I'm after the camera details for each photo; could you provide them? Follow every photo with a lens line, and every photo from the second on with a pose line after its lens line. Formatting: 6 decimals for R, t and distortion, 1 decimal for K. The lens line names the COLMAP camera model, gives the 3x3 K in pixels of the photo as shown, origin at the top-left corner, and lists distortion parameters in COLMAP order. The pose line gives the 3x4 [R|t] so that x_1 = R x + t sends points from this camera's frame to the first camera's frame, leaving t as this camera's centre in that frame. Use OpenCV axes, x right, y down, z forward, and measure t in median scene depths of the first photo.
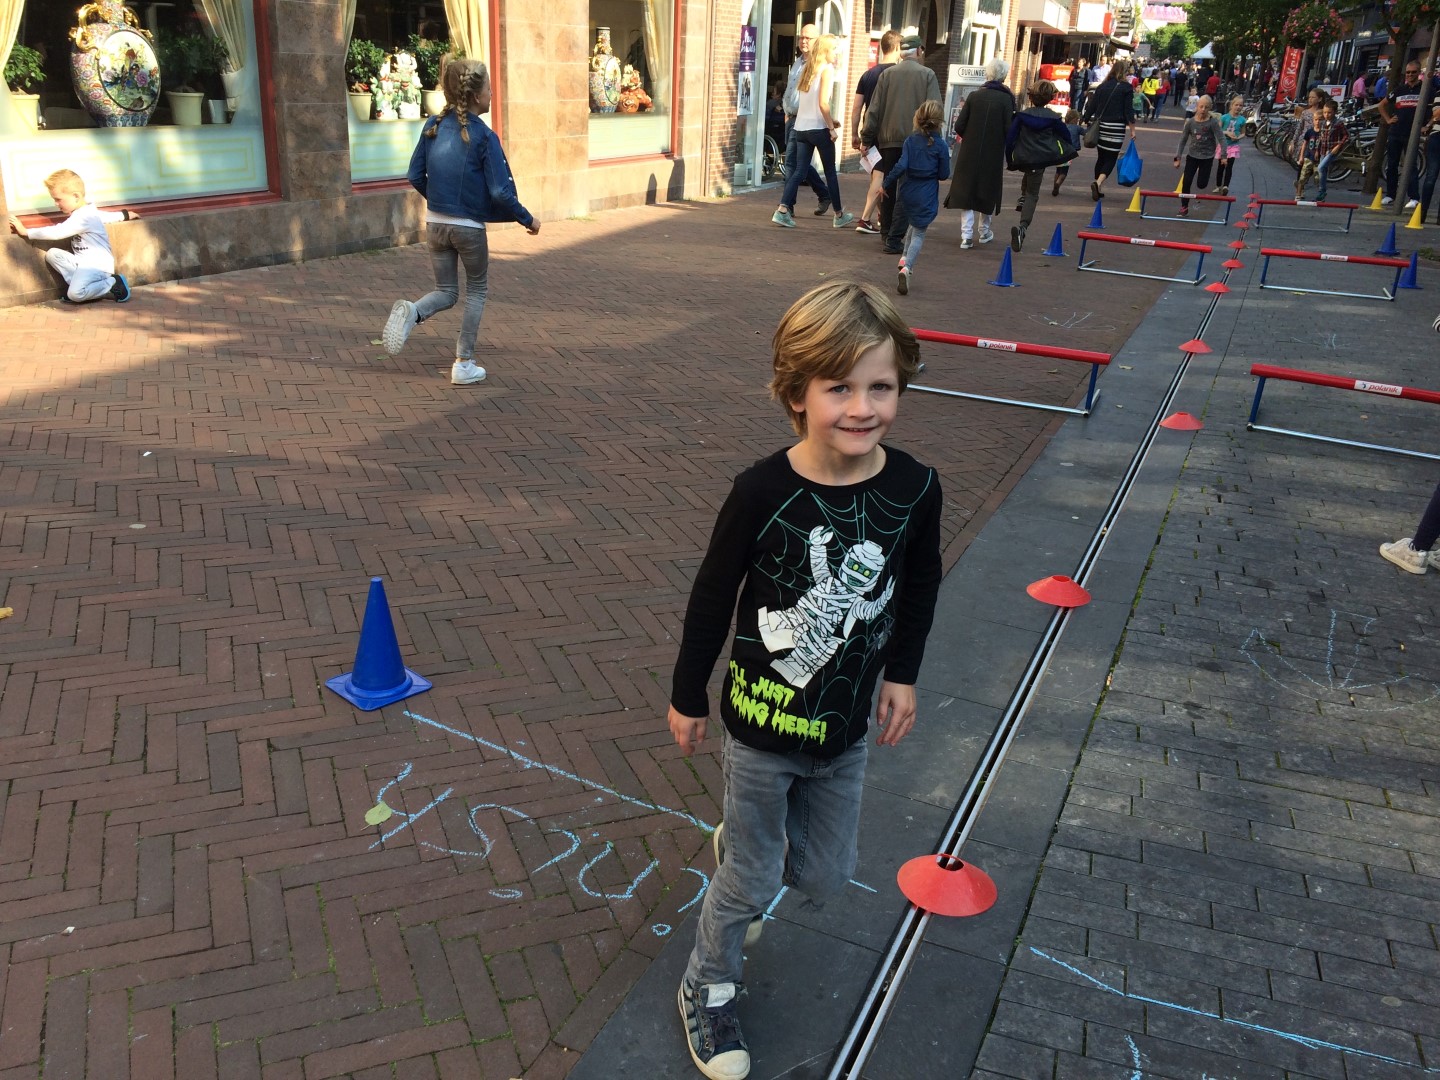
lens RADIAL K [[1242.2, 0, 720.0], [0, 1242.2, 540.0], [0, 0, 1]] dist [0.076294, -0.122754]
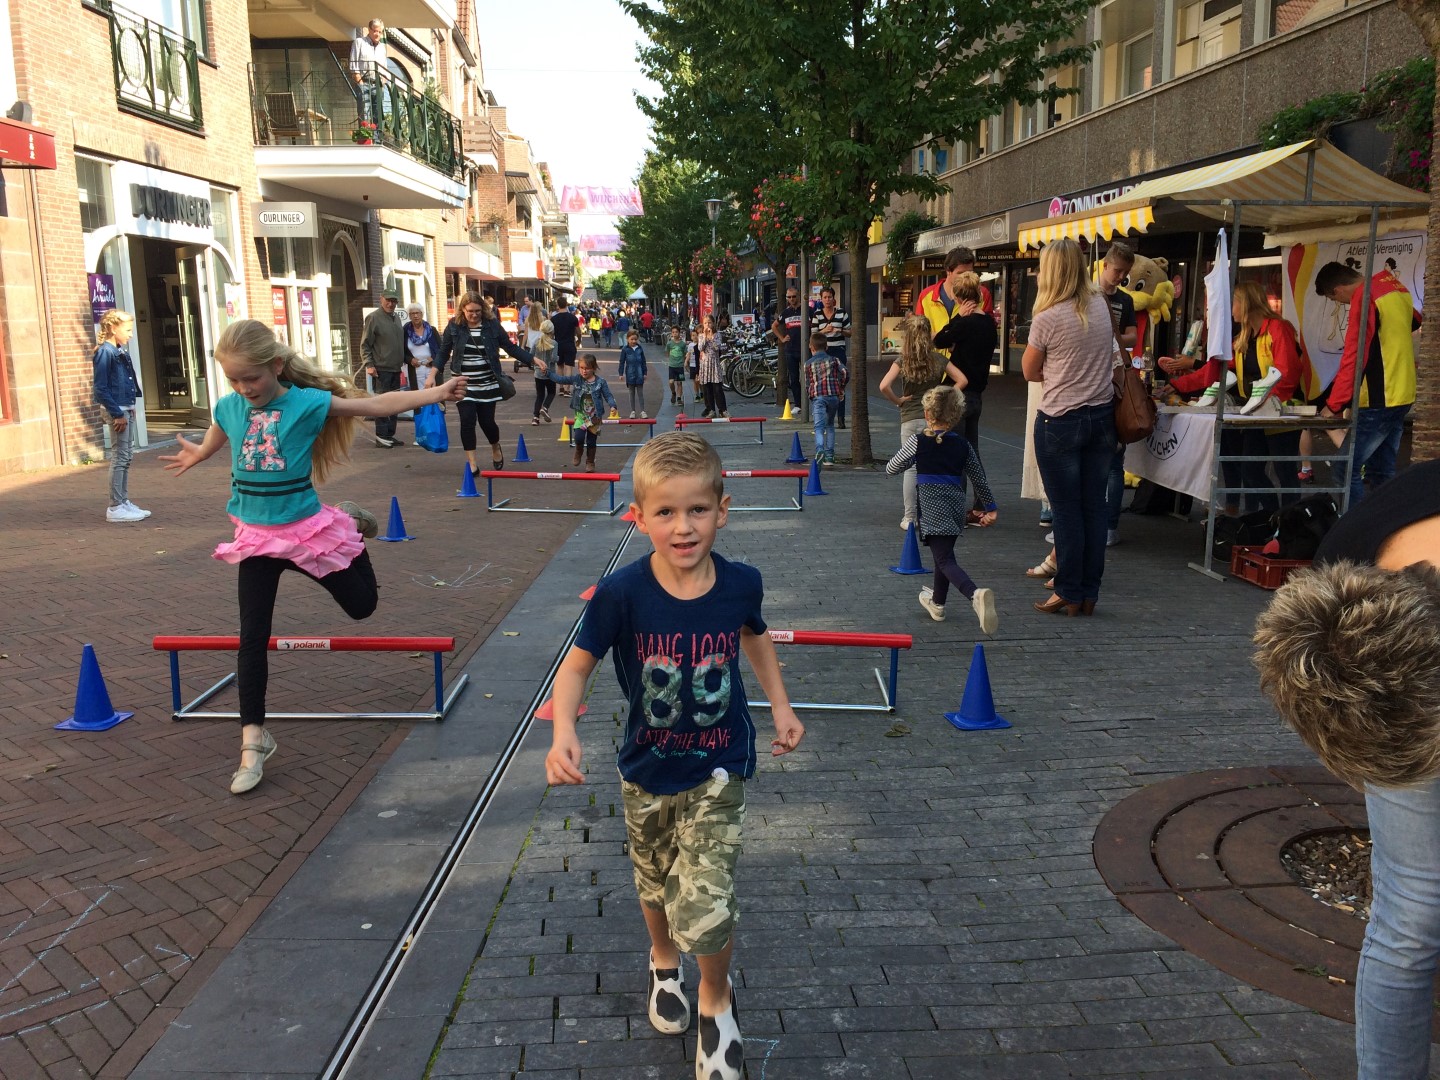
lens RADIAL K [[1239.2, 0, 723.8], [0, 1239.2, 535.2], [0, 0, 1]] dist [0.077296, -0.124572]
pose [[0.916680, -0.114566, 0.382849, 0.099182], [0.182913, 0.972066, -0.147075, -0.037195], [-0.355304, 0.204849, 0.912028, 0.129024]]
